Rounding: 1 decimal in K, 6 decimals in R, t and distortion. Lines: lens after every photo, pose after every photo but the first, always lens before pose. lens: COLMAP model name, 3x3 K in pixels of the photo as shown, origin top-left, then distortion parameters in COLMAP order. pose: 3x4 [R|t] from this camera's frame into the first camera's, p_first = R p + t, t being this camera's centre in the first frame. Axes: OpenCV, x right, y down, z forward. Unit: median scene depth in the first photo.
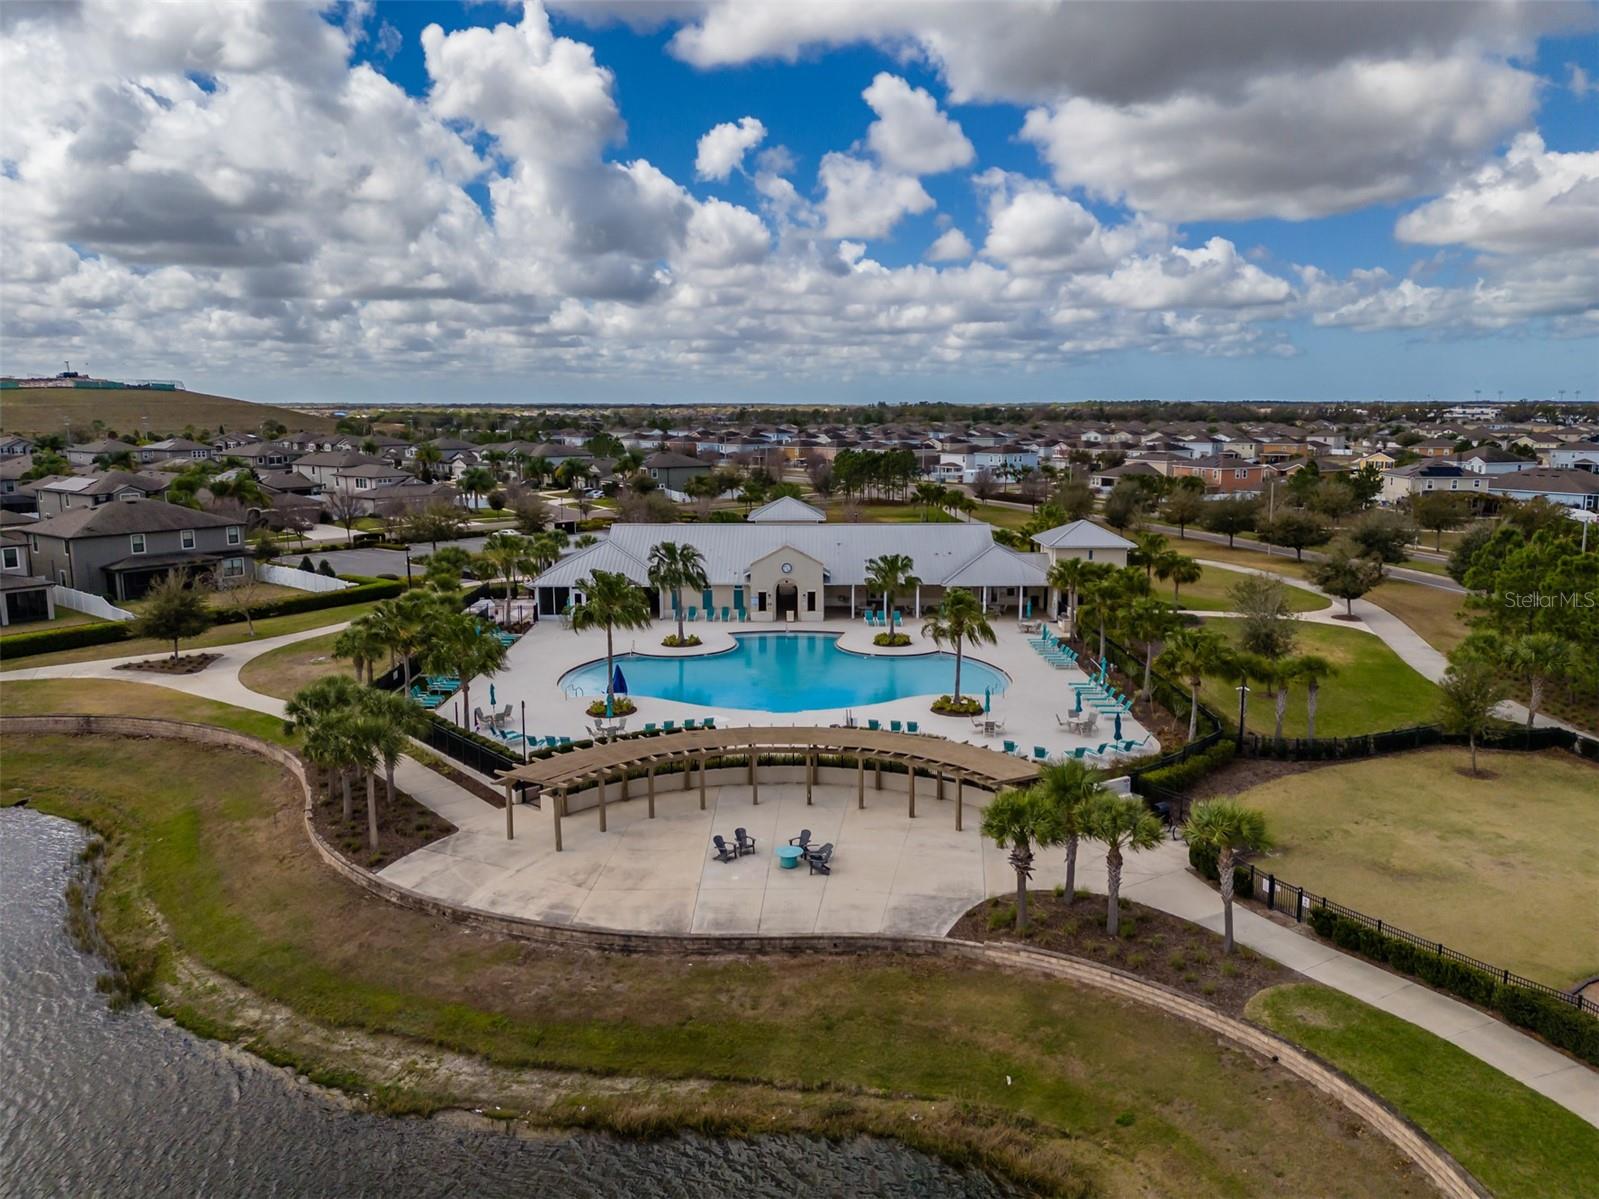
lens RADIAL K [[1196.8, 0, 799.2], [0, 1196.8, 555.4], [0, 0, 1]] dist [0.079705, -0.074590]
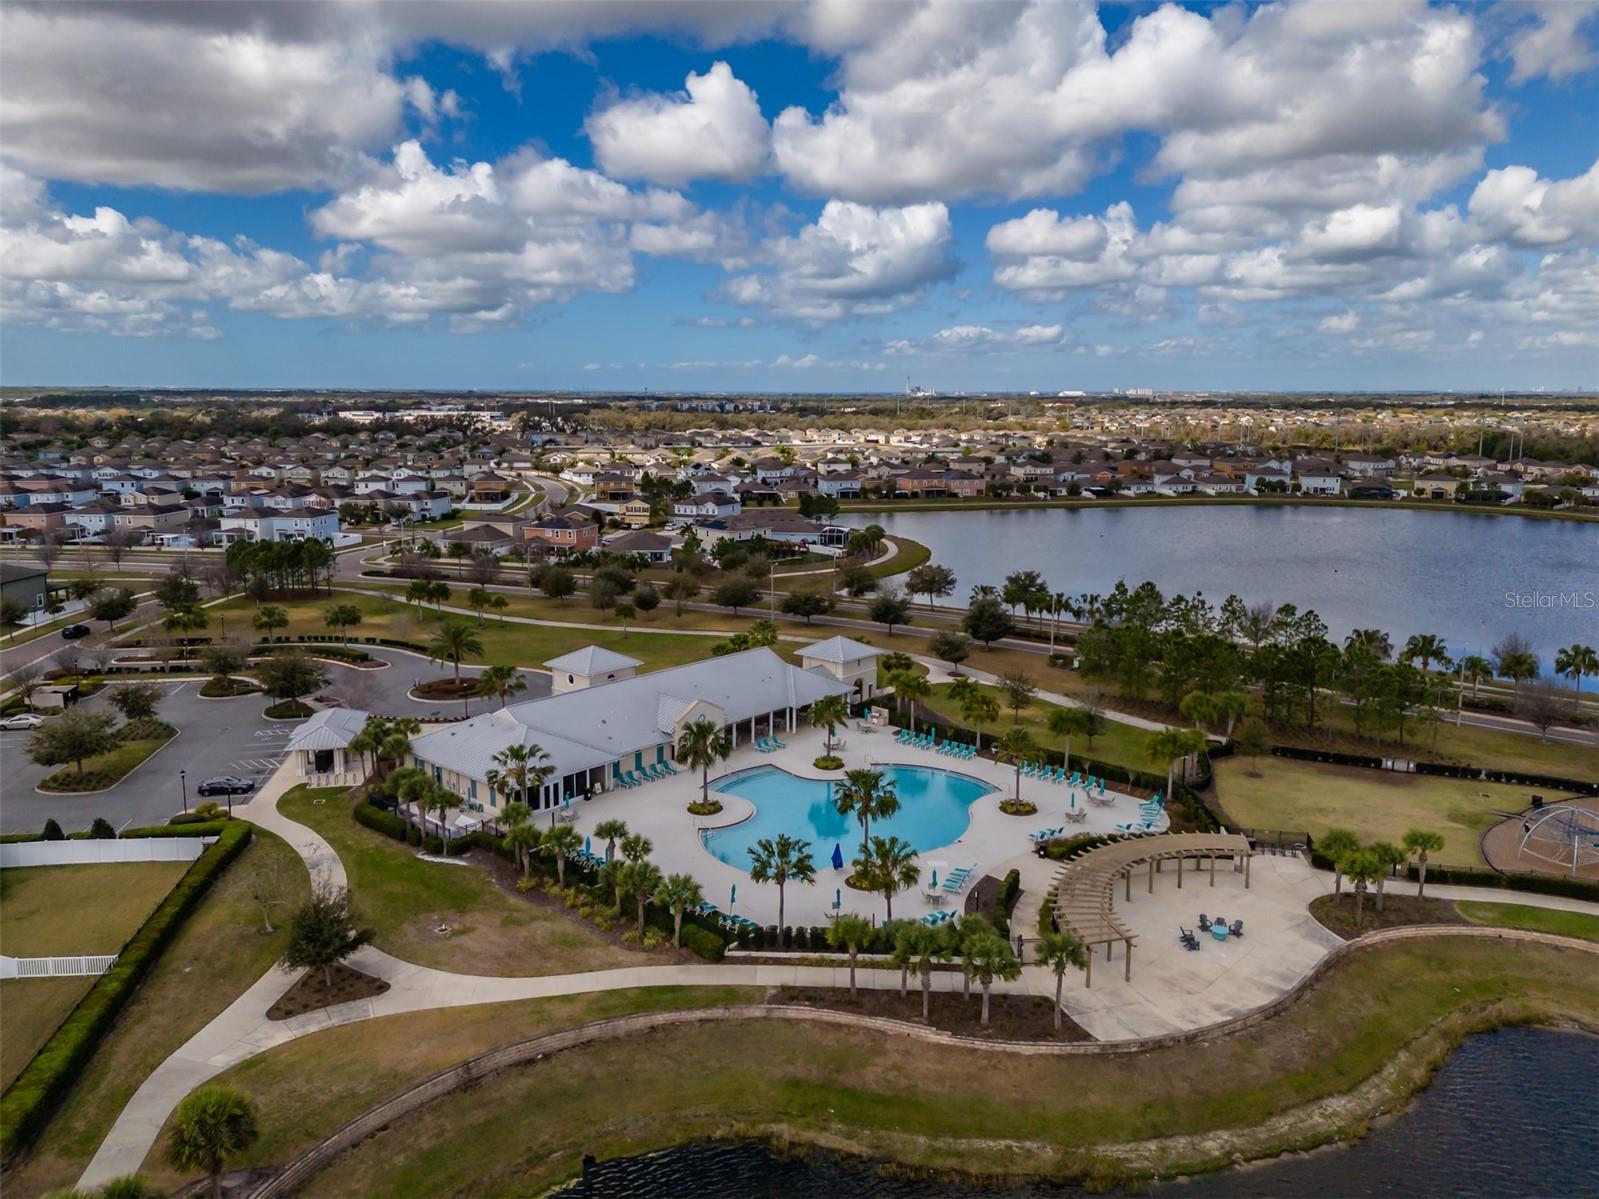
lens RADIAL K [[1196.8, 0, 787.6], [0, 1196.8, 608.3], [0, 0, 1]] dist [0.079705, -0.074590]
pose [[0.673033, -0.132844, 0.727584, -0.768321], [0.090429, 0.991137, 0.097315, -0.198178], [-0.734063, 0.000299, 0.679081, 0.160085]]
